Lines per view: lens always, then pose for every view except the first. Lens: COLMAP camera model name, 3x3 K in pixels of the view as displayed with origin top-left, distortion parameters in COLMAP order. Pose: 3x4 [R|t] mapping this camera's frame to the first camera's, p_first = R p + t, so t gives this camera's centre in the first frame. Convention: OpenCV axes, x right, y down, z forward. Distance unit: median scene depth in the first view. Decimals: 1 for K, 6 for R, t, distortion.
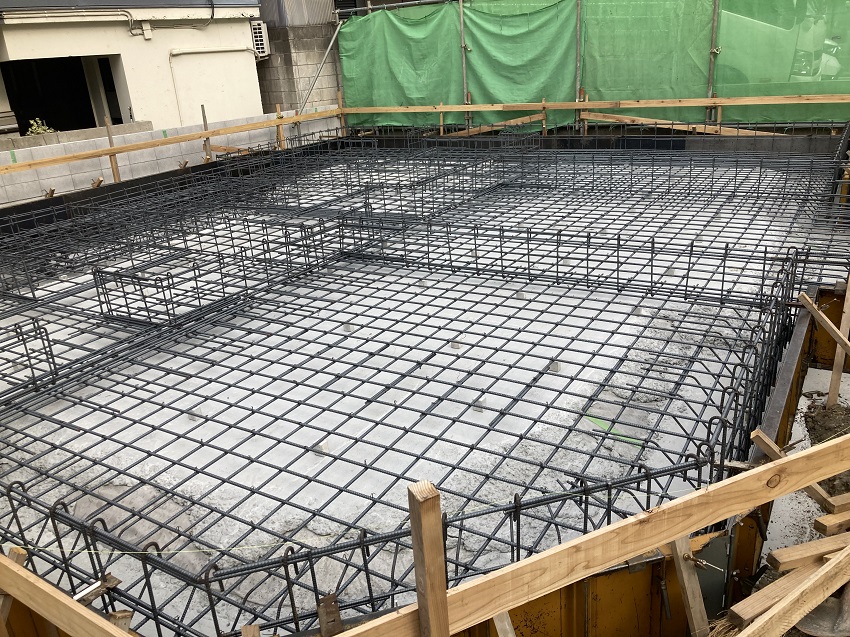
lens RADIAL K [[691.1, 0, 425.0], [0, 691.1, 318.5], [0, 0, 1]] dist [0.008038, -0.003973]
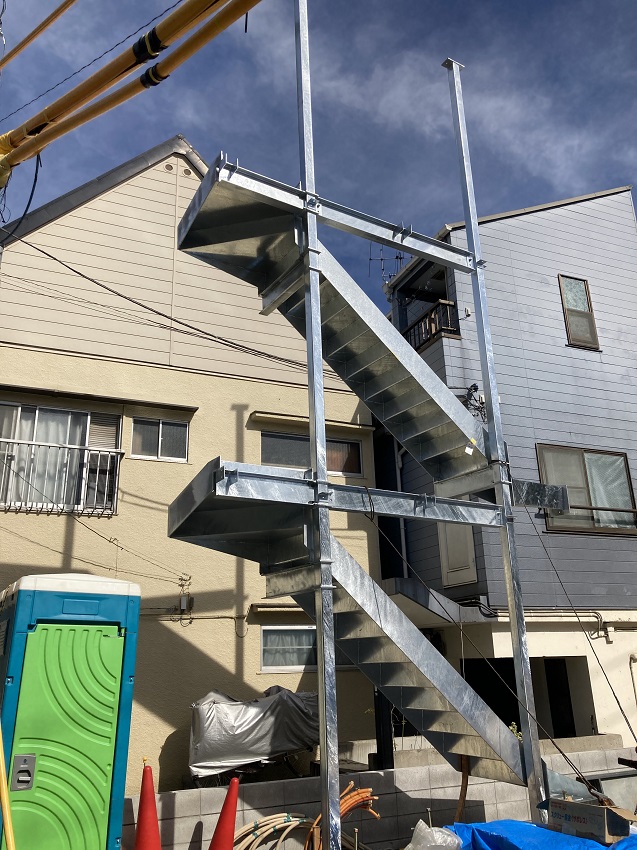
lens RADIAL K [[709.8, 0, 318.5], [0, 709.8, 425.0], [0, 0, 1]] dist [-0.011274, -0.013303]
pose [[0.912011, -0.088332, -0.400541, -0.334461], [-0.180276, 0.790830, -0.584884, -0.009066], [0.368424, 0.605628, 0.705321, 0.015057]]
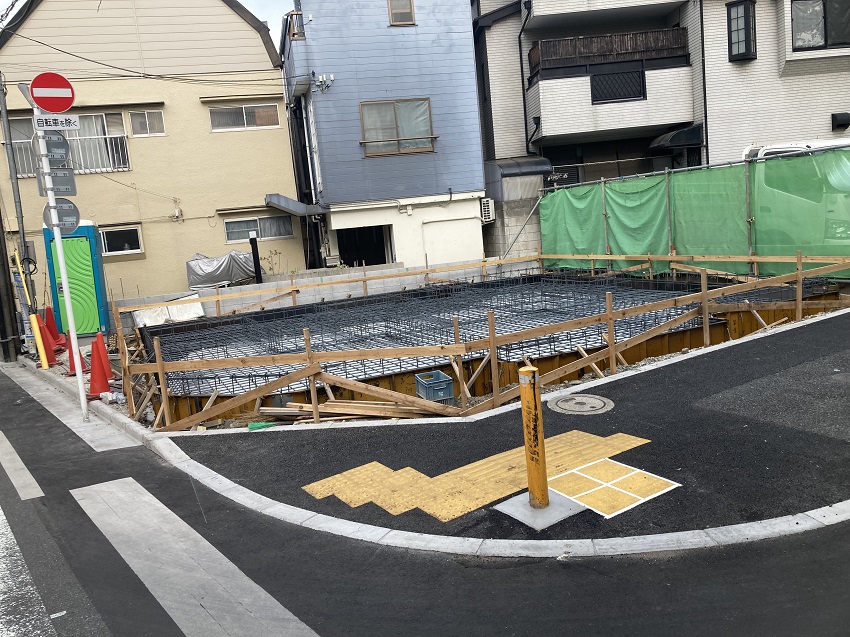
lens RADIAL K [[691.1, 0, 425.0], [0, 691.1, 318.5], [0, 0, 1]] dist [0.008038, -0.003973]
pose [[0.830073, 0.065693, -0.553771, 0.532301], [-0.162985, 0.978257, -0.128256, 0.042375], [0.533305, 0.196718, 0.822732, -0.275271]]
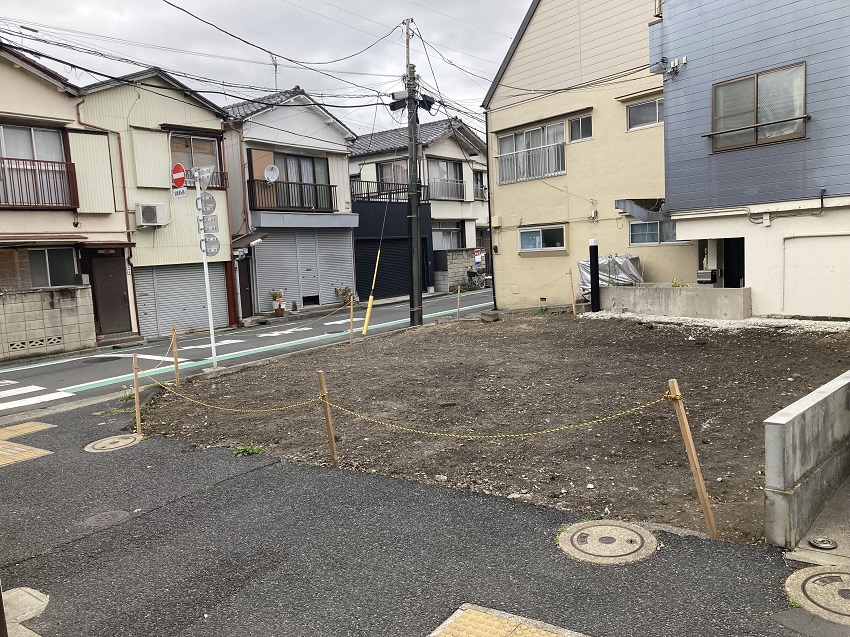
lens RADIAL K [[691.1, 0, 425.0], [0, 691.1, 318.5], [0, 0, 1]] dist [0.008038, -0.003973]
pose [[-0.210459, 0.176459, -0.961545, 0.885312], [-0.283665, 0.930235, 0.232801, -0.346569], [0.935543, 0.321752, -0.145722, 0.631032]]
